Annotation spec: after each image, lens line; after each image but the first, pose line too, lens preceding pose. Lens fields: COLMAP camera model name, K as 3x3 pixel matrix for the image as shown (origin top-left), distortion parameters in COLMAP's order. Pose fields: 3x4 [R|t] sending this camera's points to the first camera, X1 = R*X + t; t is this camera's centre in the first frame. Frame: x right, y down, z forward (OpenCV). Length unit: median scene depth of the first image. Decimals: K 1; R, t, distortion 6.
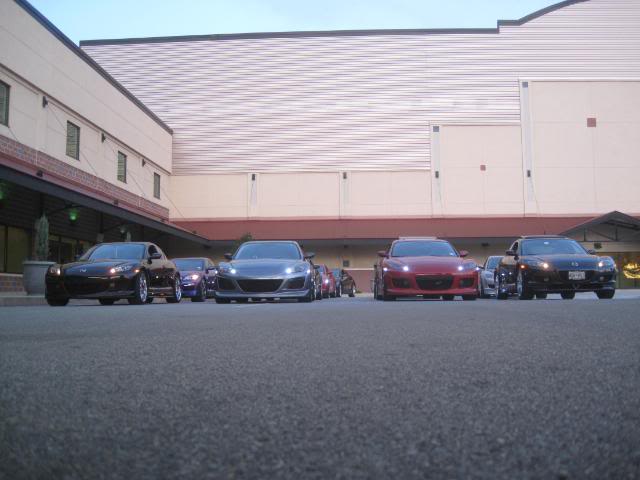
lens RADIAL K [[673.5, 0, 320.0], [0, 673.5, 240.0], [0, 0, 1]] dist [0.000711, 0.006603]
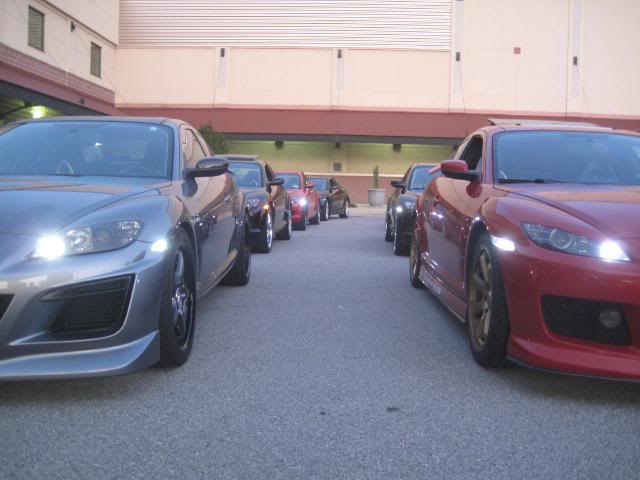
lens RADIAL K [[673.5, 0, 320.0], [0, 673.5, 240.0], [0, 0, 1]] dist [0.000711, 0.006603]
pose [[0.999427, 0.029752, 0.016157, 0.013466], [-0.031833, 0.988283, 0.149275, 0.004439], [-0.011526, -0.149704, 0.988664, 0.331127]]
